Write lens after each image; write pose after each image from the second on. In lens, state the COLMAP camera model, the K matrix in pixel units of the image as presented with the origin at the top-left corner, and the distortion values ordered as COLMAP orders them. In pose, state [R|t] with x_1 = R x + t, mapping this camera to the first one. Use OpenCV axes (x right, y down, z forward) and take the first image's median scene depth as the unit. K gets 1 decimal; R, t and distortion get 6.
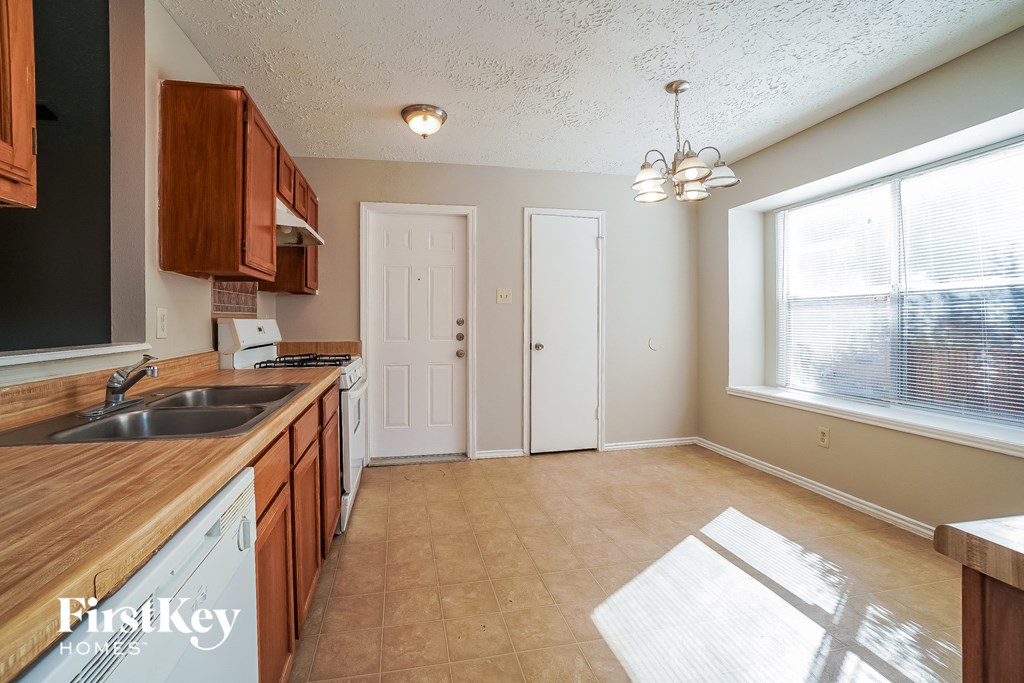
lens RADIAL K [[449.4, 0, 510.3], [0, 449.4, 331.2], [0, 0, 1]] dist [-0.057754, 0.000191]
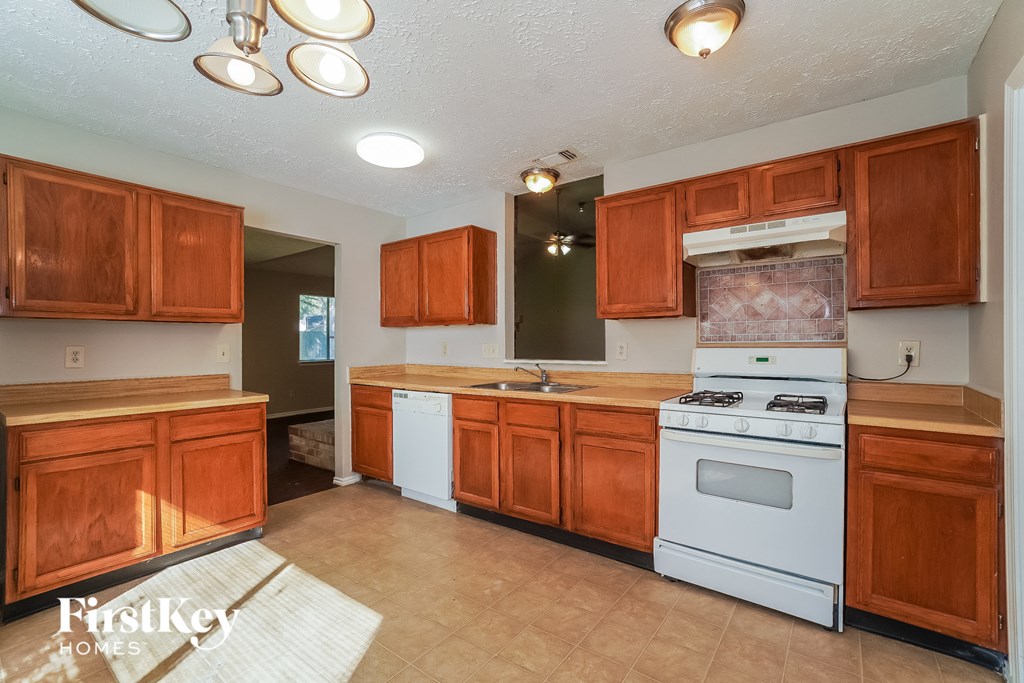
lens RADIAL K [[449.4, 0, 510.3], [0, 449.4, 331.2], [0, 0, 1]] dist [-0.057754, 0.000191]
pose [[-0.776091, -0.006956, -0.630583, 0.594164], [-0.007595, 0.999970, -0.001684, -0.083926], [0.630576, 0.003482, -0.776120, 1.913848]]
